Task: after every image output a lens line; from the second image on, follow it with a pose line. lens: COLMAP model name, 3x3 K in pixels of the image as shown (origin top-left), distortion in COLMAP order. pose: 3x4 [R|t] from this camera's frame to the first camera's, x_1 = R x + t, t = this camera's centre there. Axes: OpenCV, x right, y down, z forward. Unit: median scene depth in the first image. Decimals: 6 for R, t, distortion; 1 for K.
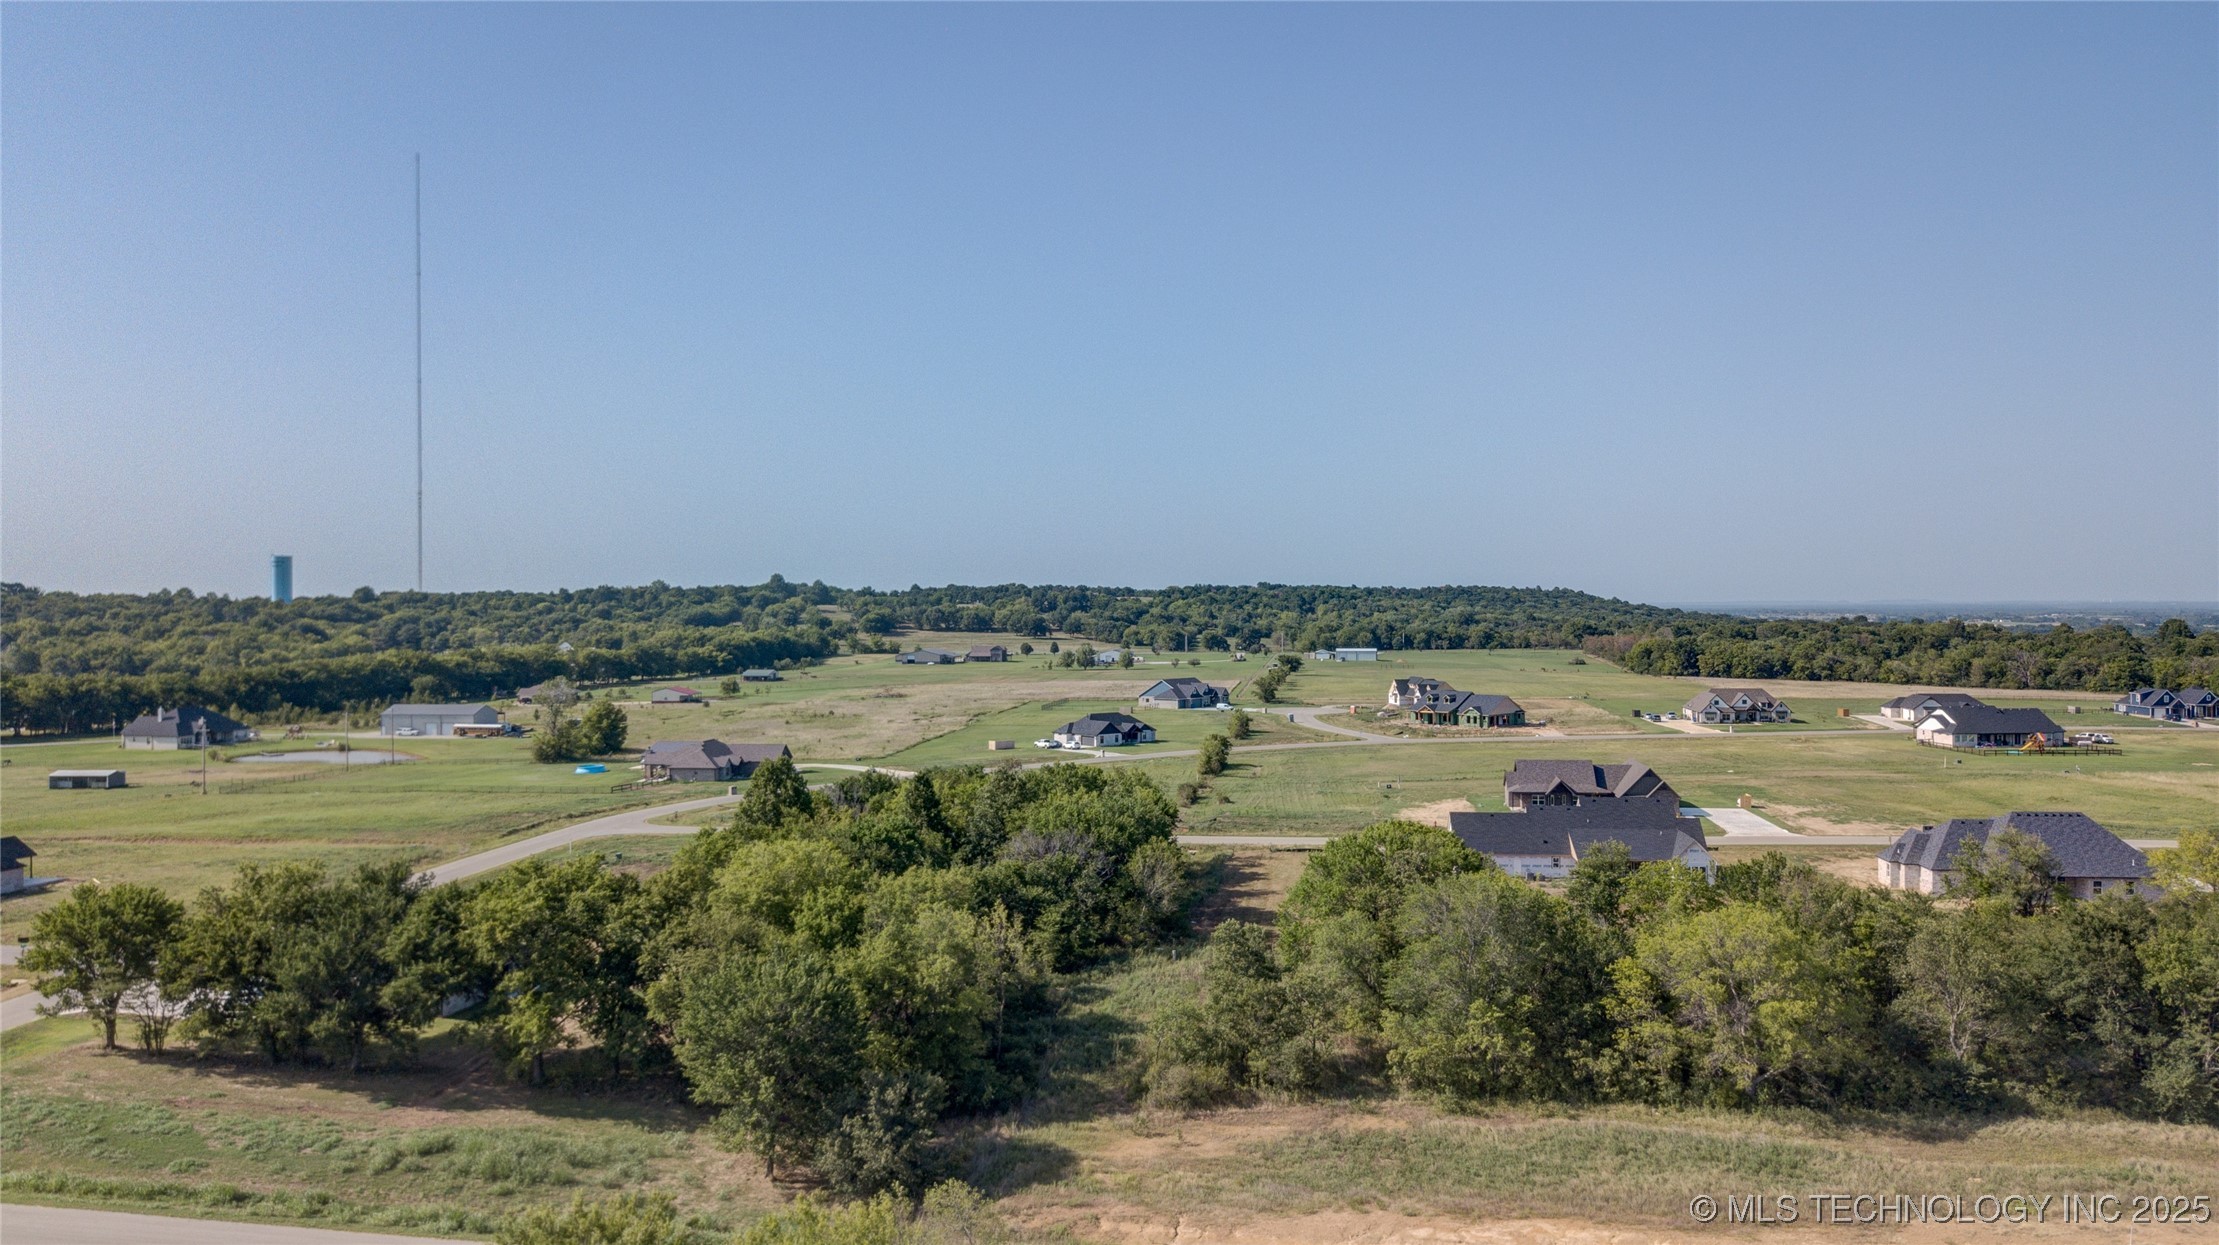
lens RADIAL K [[1716.2, 0, 1118.4], [0, 1716.2, 624.1], [0, 0, 1]] dist [0.014817, -0.007526]
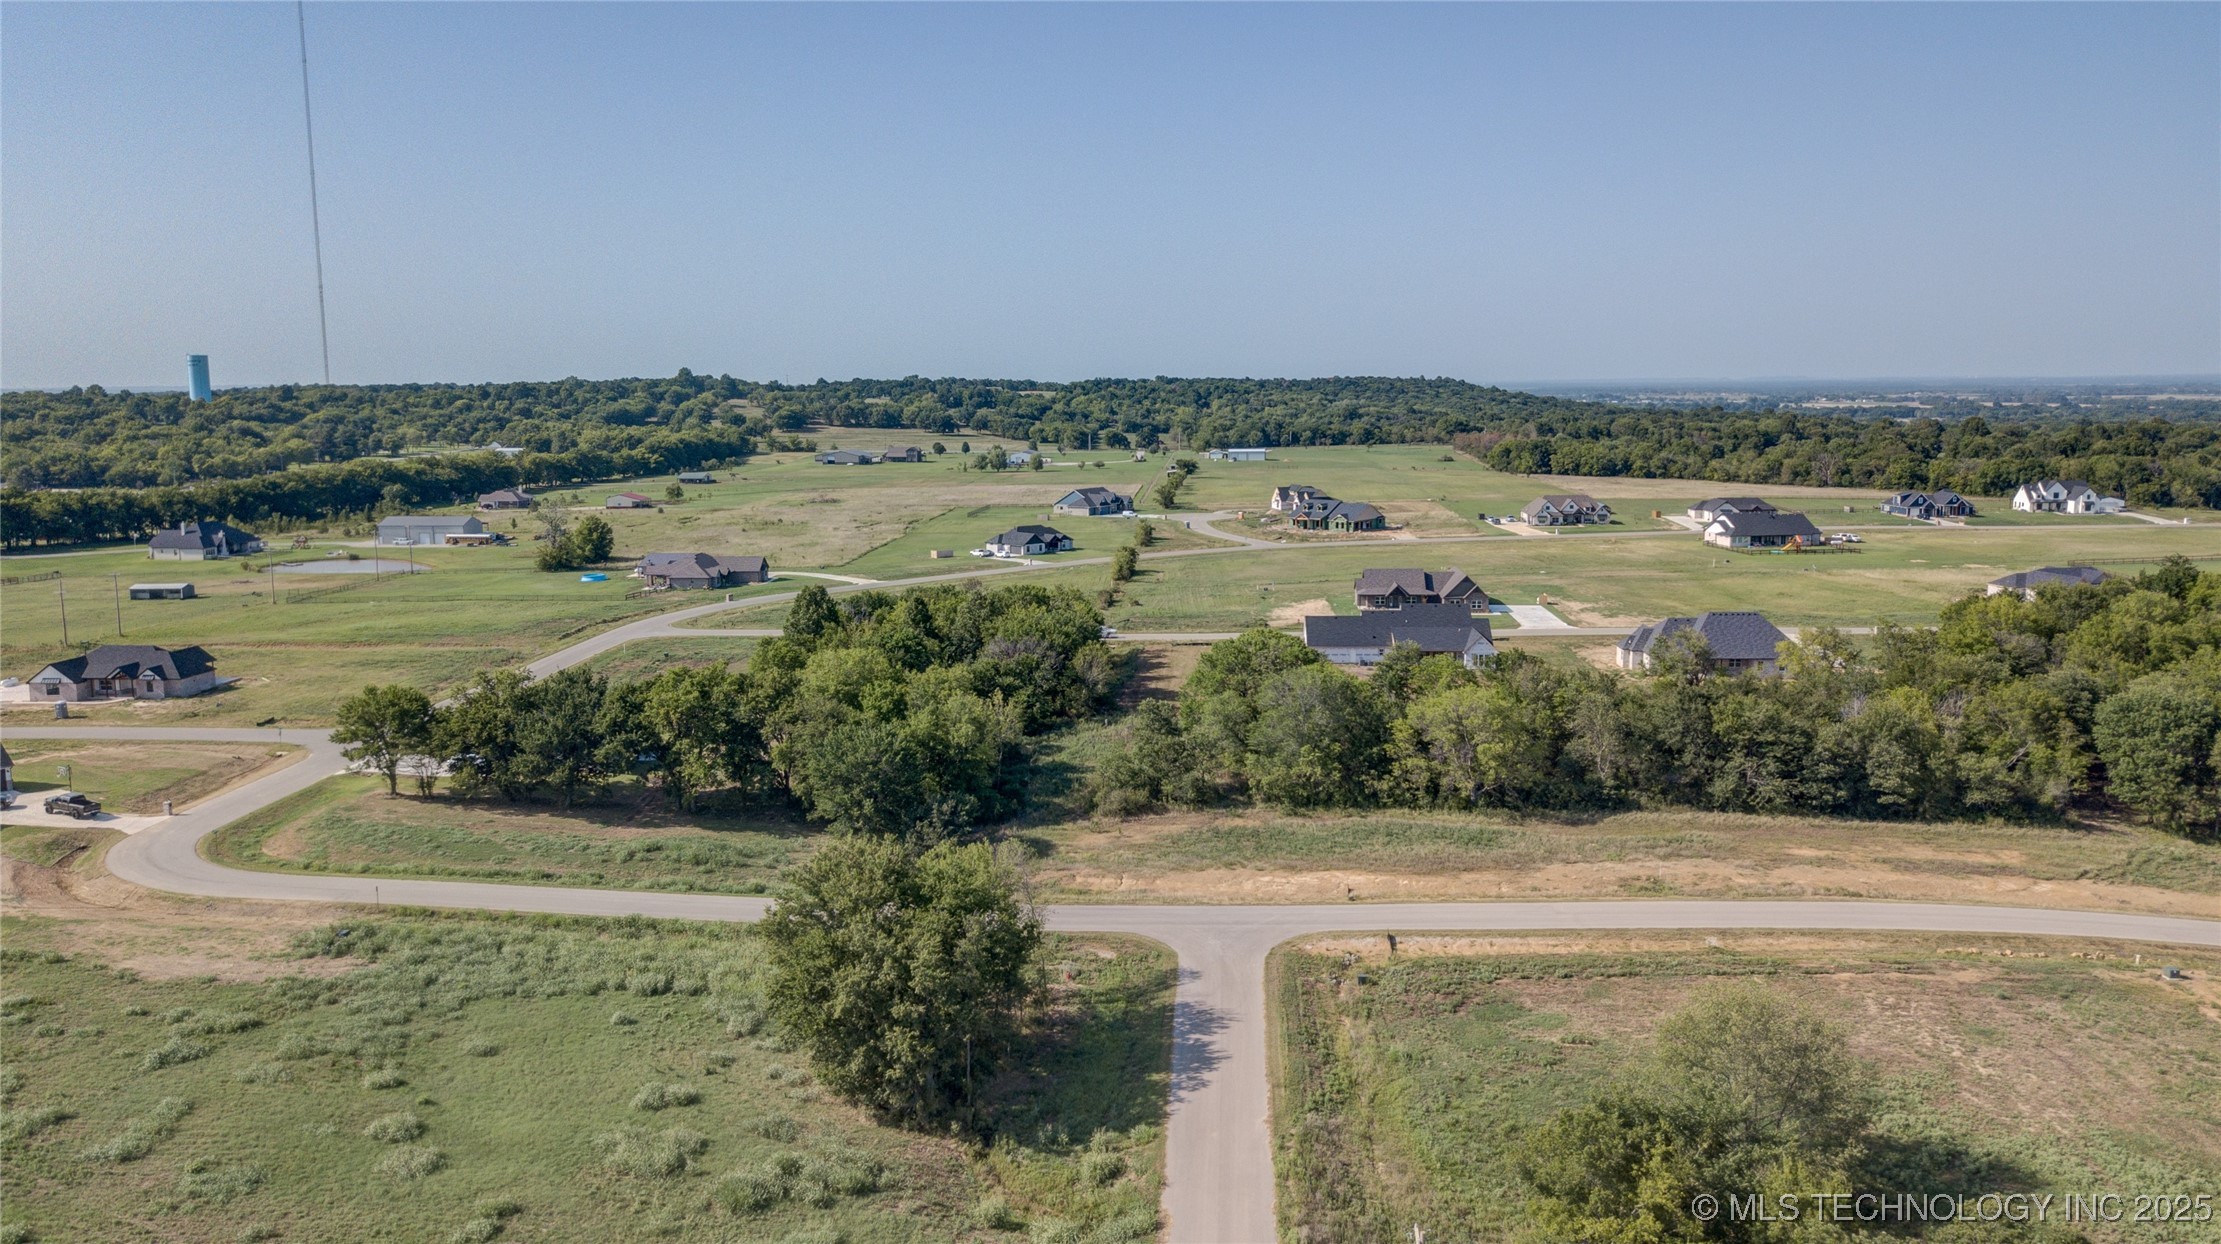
lens RADIAL K [[1717.8, 0, 1119.4], [0, 1717.8, 623.6], [0, 0, 1]] dist [0.014817, -0.007526]
pose [[0.998071, -0.011439, 0.061013, -0.021589], [0.003516, 0.991715, 0.128413, -0.036295], [-0.061976, -0.127950, 0.989842, -0.201727]]
